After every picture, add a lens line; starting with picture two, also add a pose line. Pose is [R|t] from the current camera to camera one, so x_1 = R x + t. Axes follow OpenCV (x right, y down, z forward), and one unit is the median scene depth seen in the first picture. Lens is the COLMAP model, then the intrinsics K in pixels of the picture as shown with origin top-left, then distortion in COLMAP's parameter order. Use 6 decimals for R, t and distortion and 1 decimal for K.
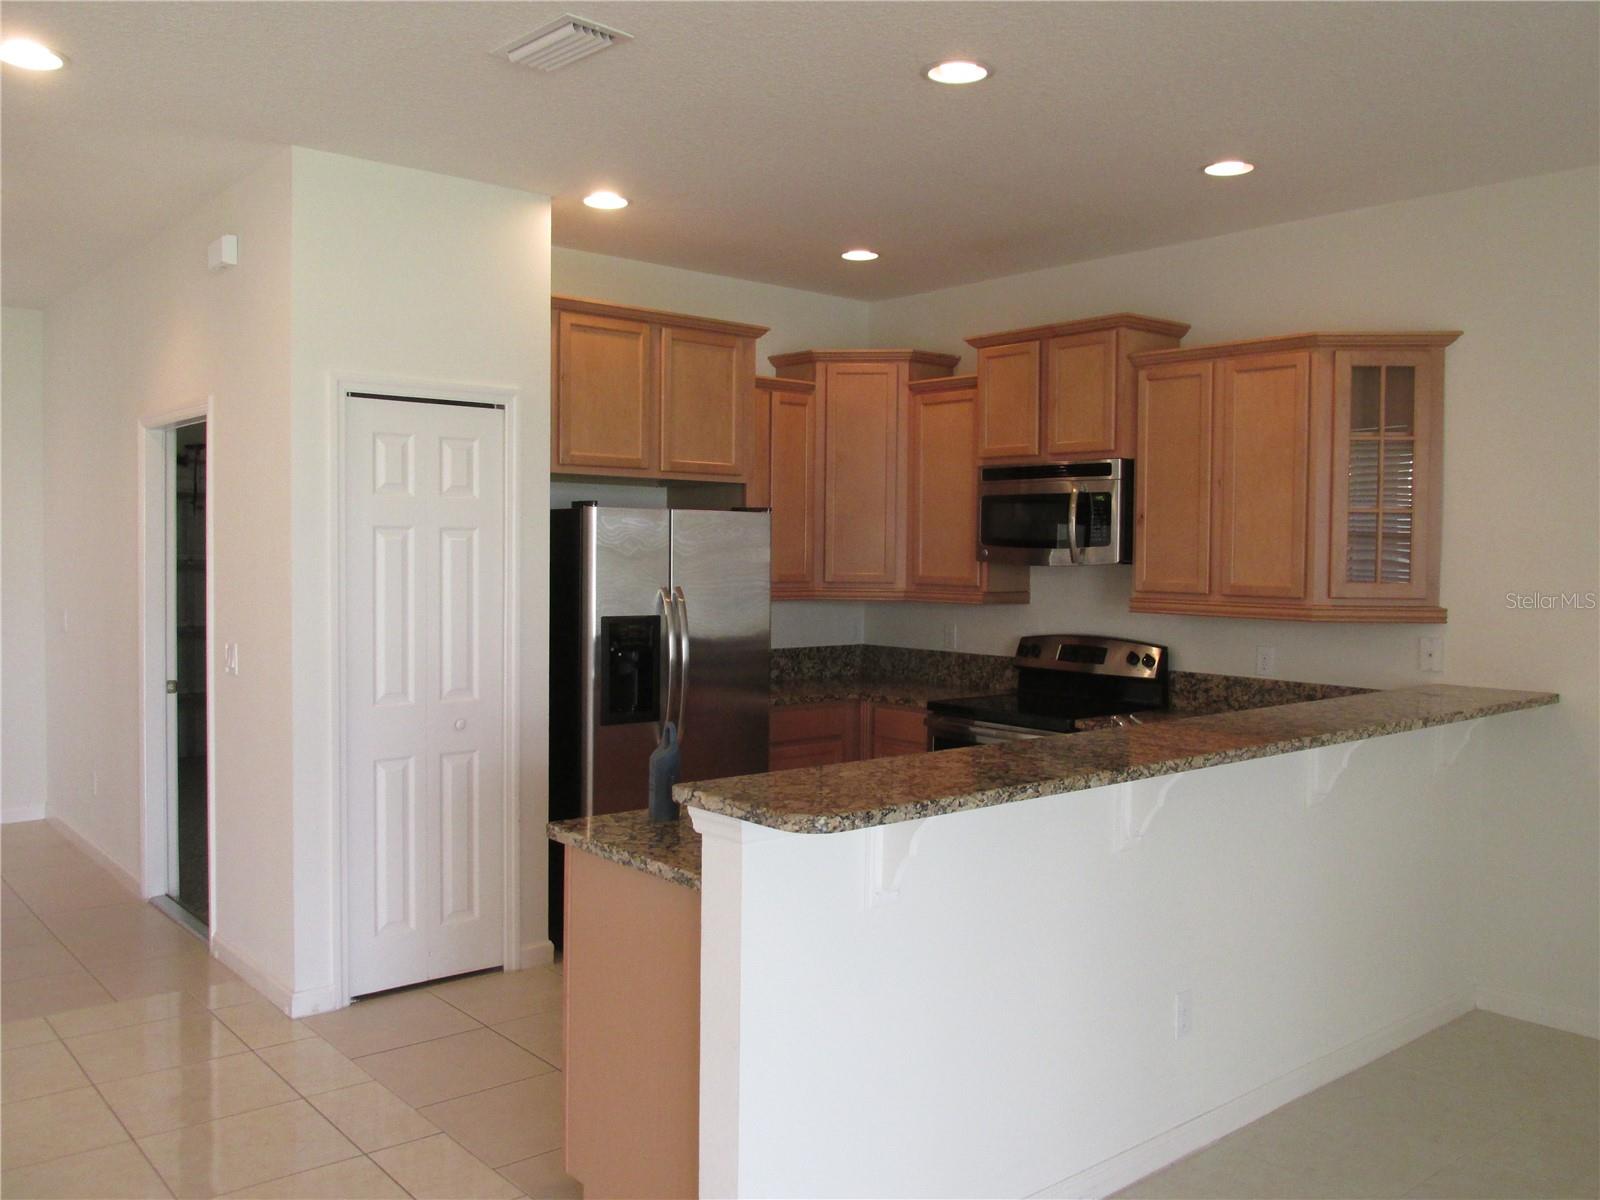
lens RADIAL K [[1342.0, 0, 798.4], [0, 1342.0, 606.0], [0, 0, 1]] dist [-0.029800, 0.000386]
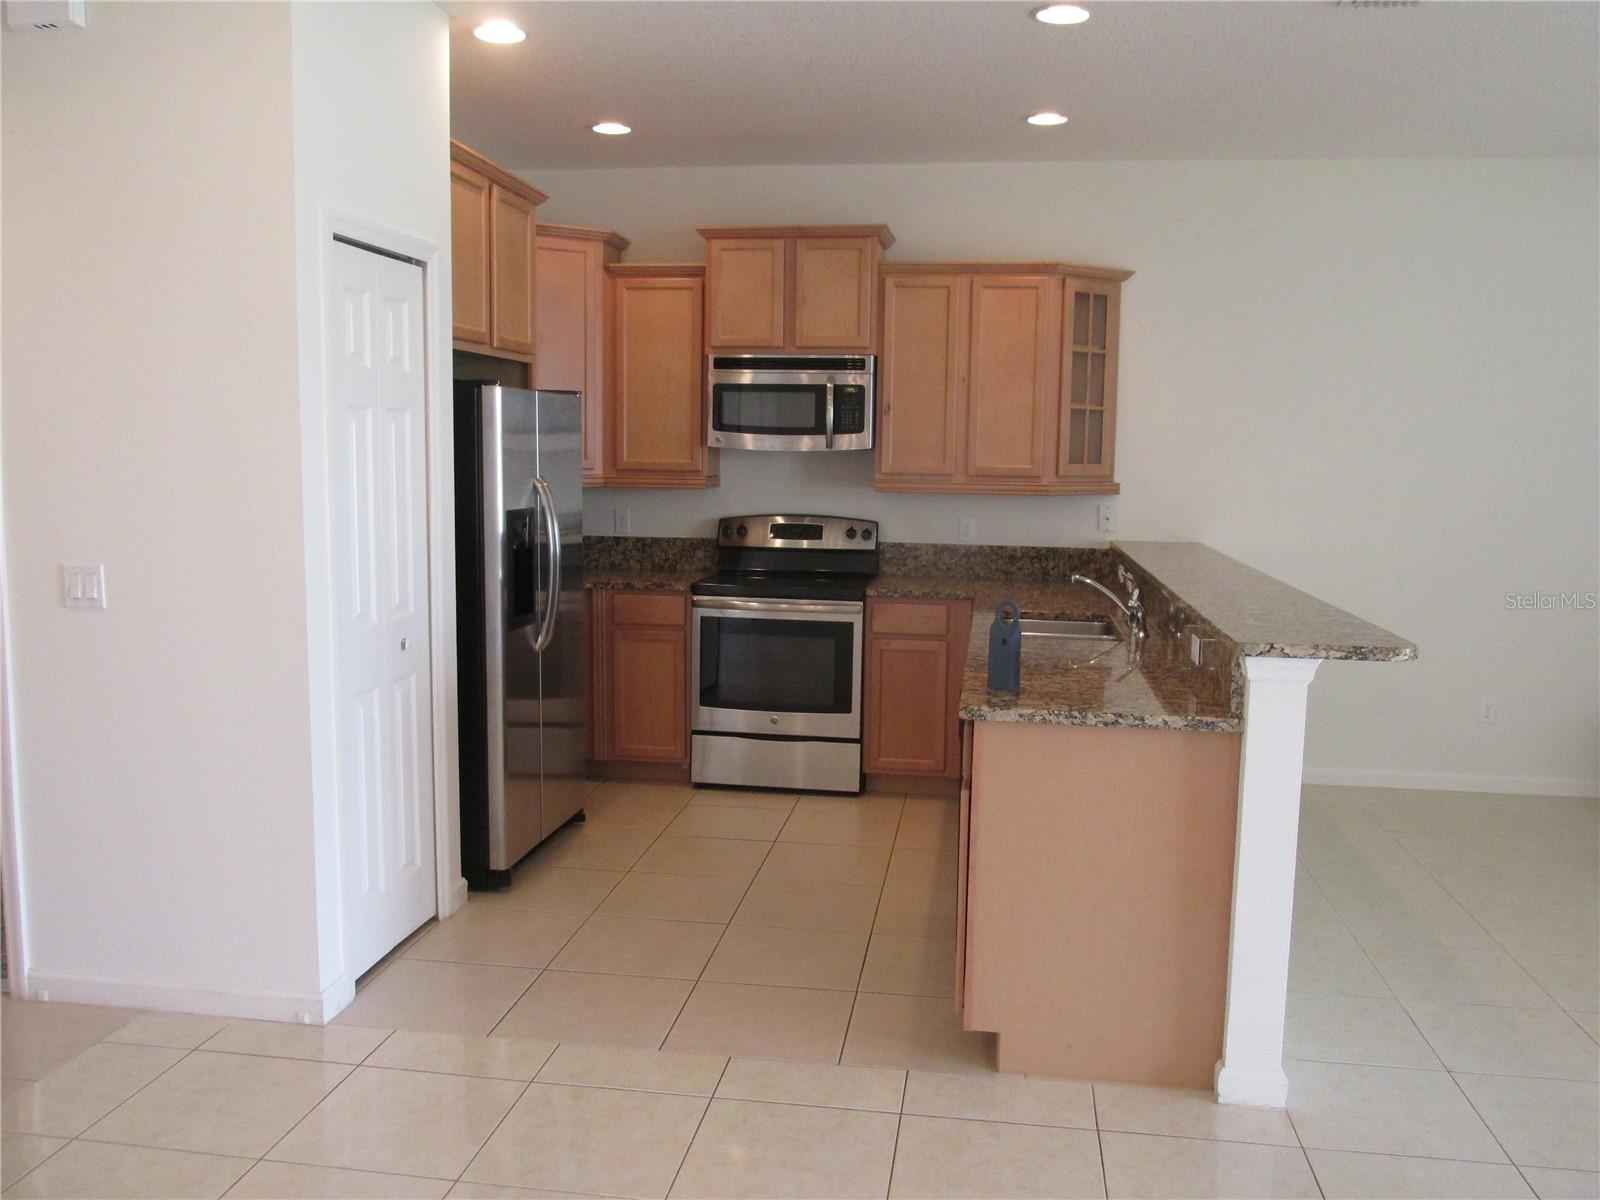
lens RADIAL K [[1342.0, 0, 795.6], [0, 1342.0, 592.0], [0, 0, 1]] dist [-0.029800, 0.000386]
pose [[0.751150, -0.071438, 0.656255, -0.559576], [0.021659, 0.996259, 0.083658, -0.007507], [-0.659777, -0.048626, 0.749887, 0.188504]]
